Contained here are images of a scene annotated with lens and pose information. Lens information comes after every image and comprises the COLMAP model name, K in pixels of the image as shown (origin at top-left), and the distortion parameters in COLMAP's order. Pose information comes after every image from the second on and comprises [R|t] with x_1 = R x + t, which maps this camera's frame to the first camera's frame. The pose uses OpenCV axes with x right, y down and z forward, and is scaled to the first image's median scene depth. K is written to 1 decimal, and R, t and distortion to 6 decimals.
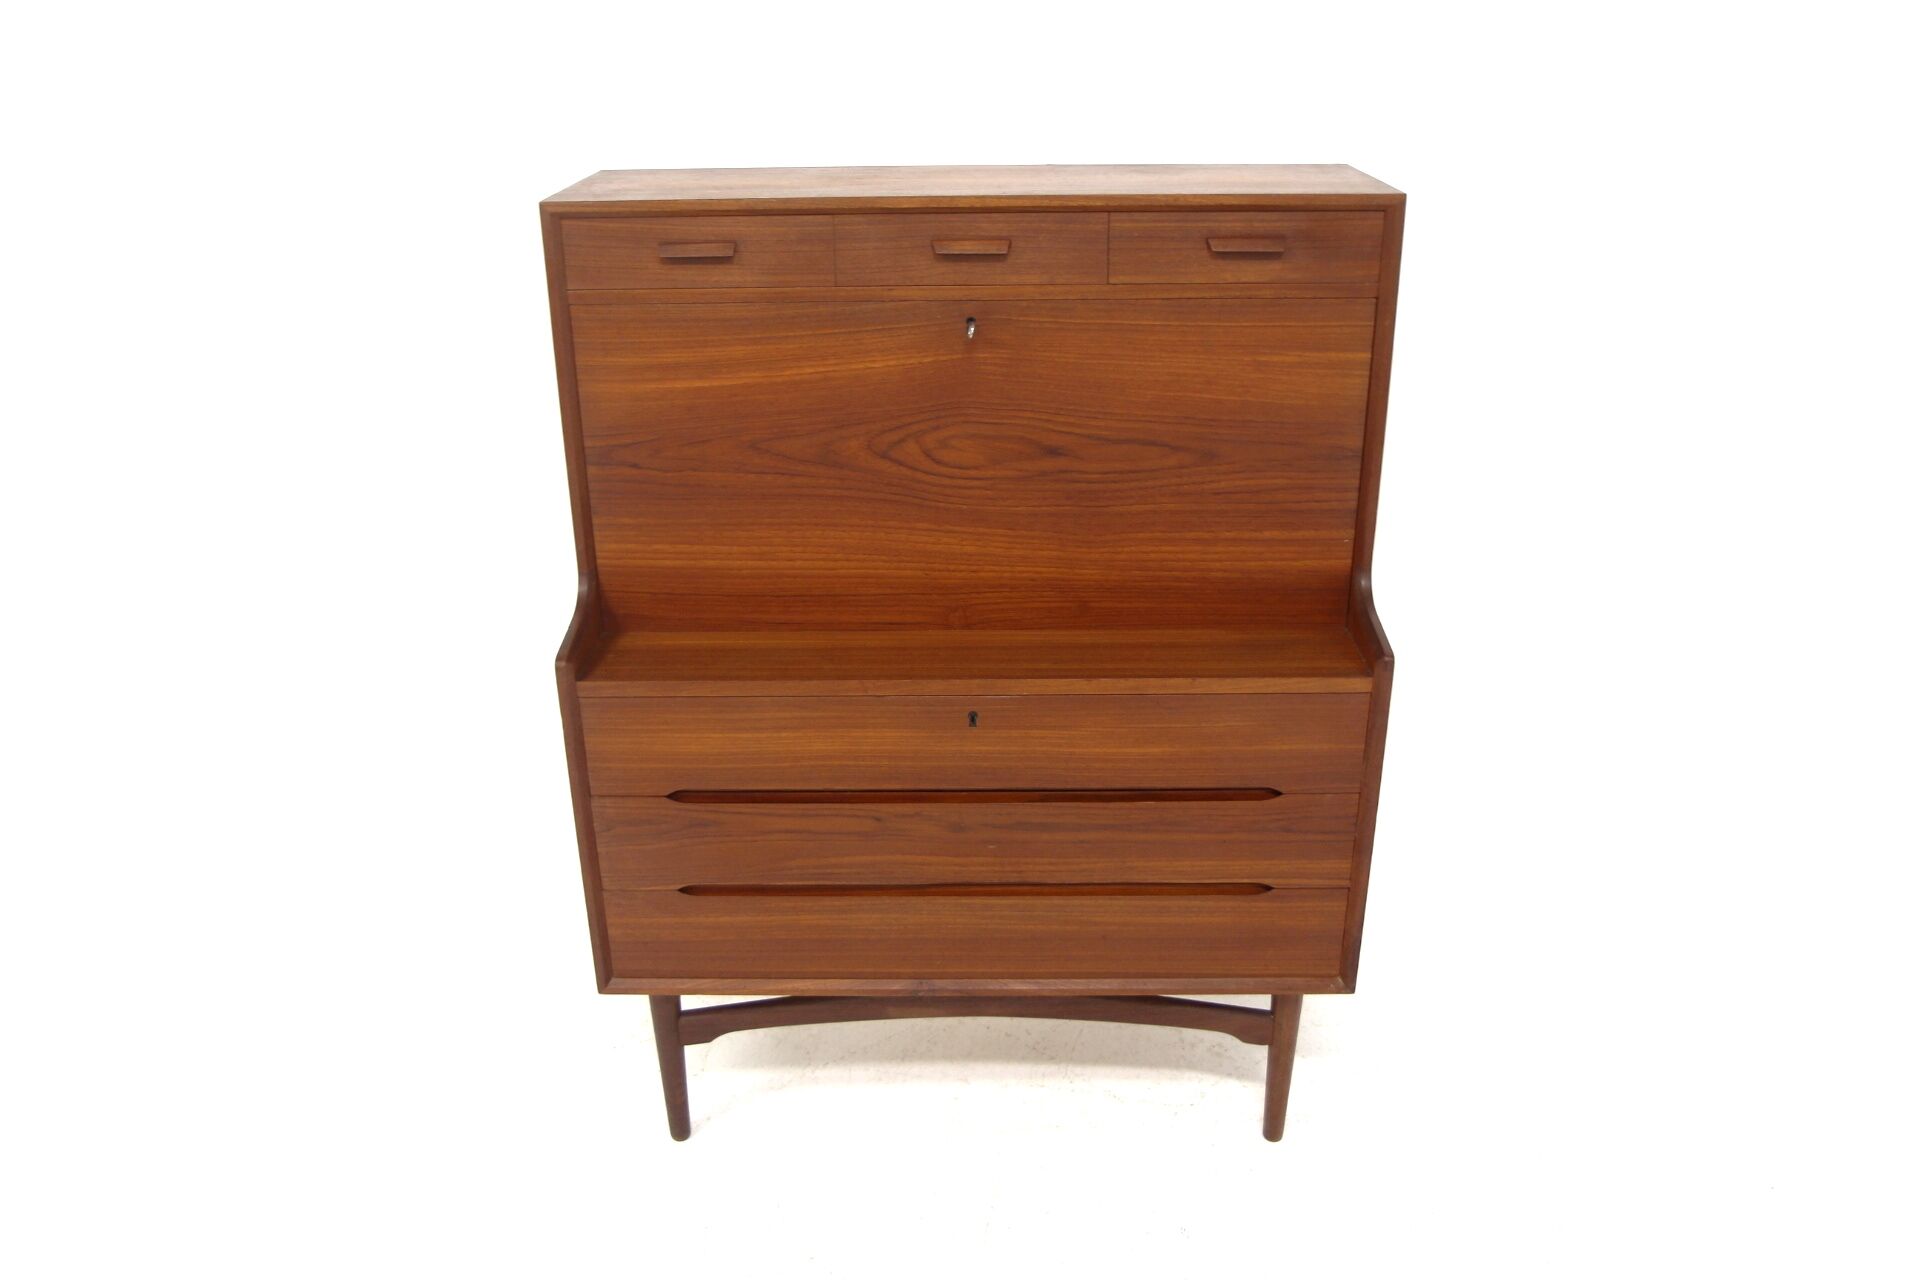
lens RADIAL K [[1526.6, 0, 967.0], [0, 1526.6, 634.3], [0, 0, 1]] dist [-0.013941, -0.001989]
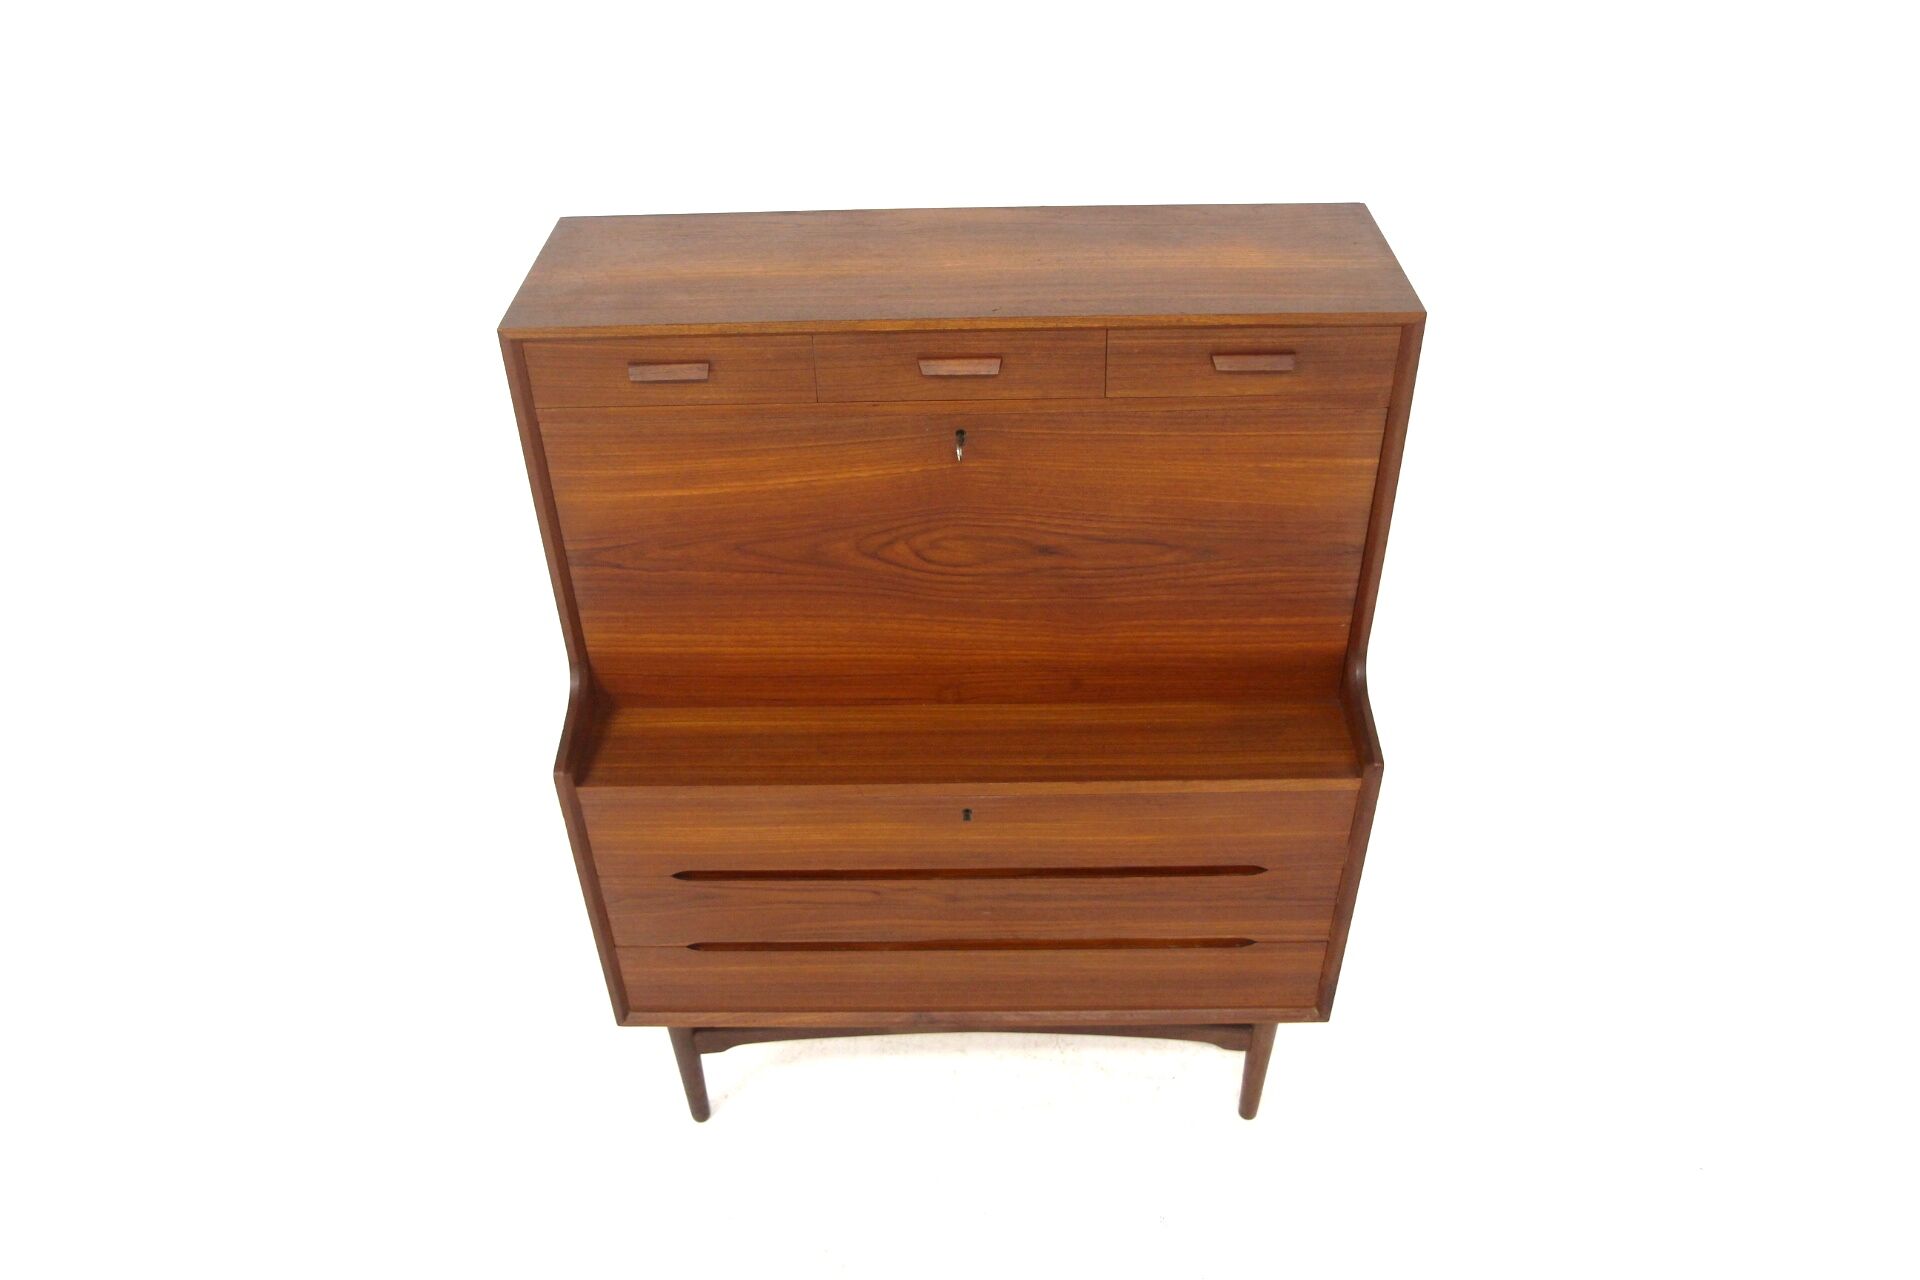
lens RADIAL K [[1526.6, 0, 955.8], [0, 1526.6, 568.4], [0, 0, 1]] dist [-0.013941, -0.001989]
pose [[0.999922, -0.011312, -0.005327, 0.003633], [0.012301, 0.966386, 0.256800, -0.357701], [0.002243, -0.256845, 0.966450, 0.055810]]
